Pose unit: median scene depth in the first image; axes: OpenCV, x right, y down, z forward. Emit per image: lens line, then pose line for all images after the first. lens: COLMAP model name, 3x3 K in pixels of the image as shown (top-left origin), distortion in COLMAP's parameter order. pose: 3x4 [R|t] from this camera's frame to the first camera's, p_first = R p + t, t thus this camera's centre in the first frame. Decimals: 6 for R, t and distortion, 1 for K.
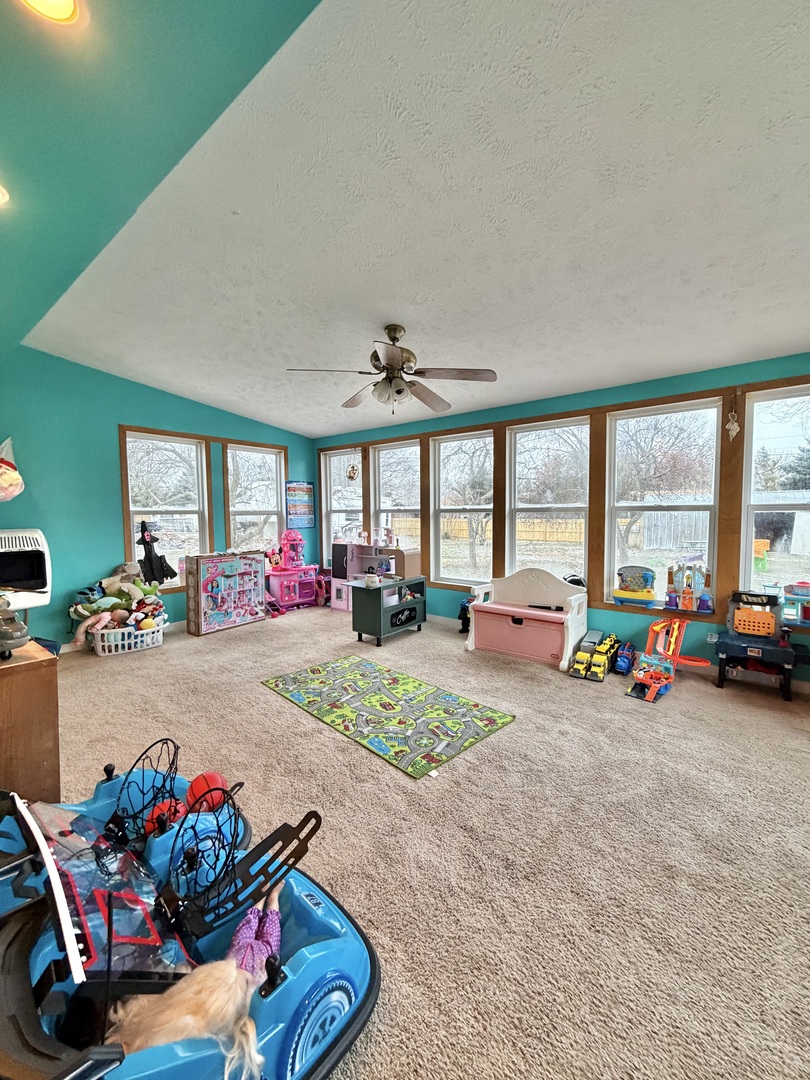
lens RADIAL K [[427.1, 0, 402.5], [0, 427.1, 539.0], [0, 0, 1]] dist [-0.002165, 0.000866]
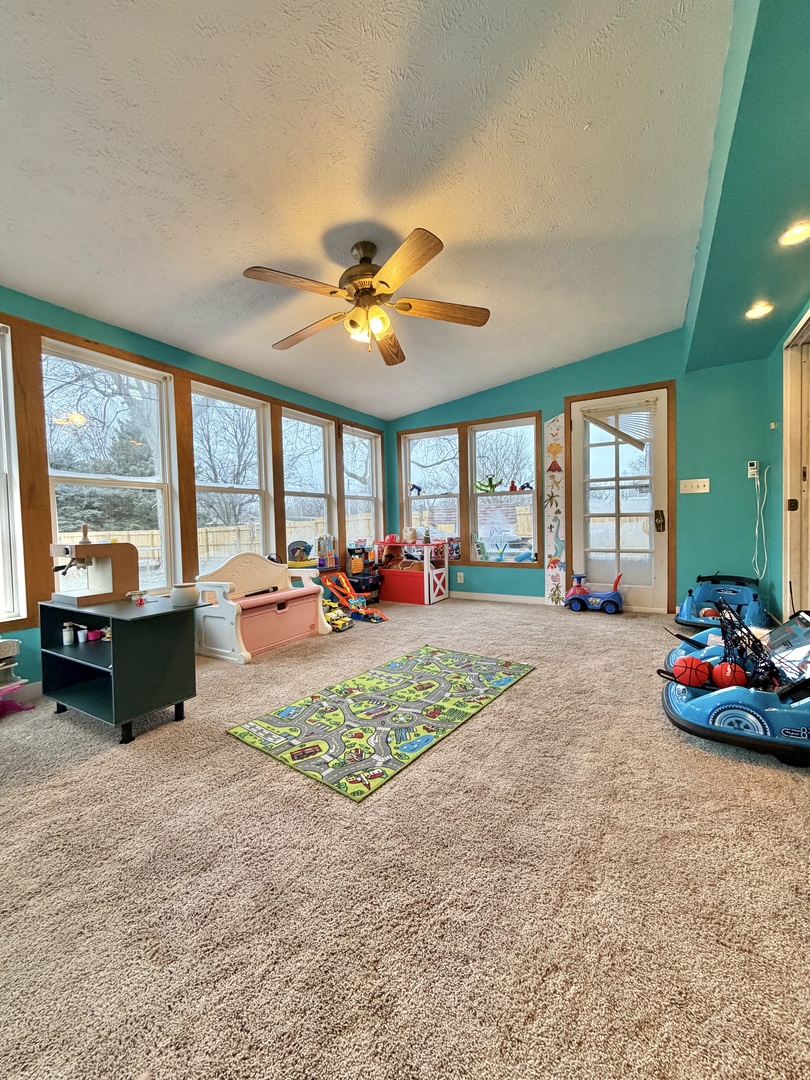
lens RADIAL K [[427.1, 0, 401.8], [0, 427.1, 538.1], [0, 0, 1]] dist [-0.002165, 0.000866]
pose [[-0.150552, -0.029084, 0.988174, -0.887960], [0.077273, 0.996163, 0.041092, 0.034561], [-0.985578, 0.082546, -0.147727, 1.119129]]
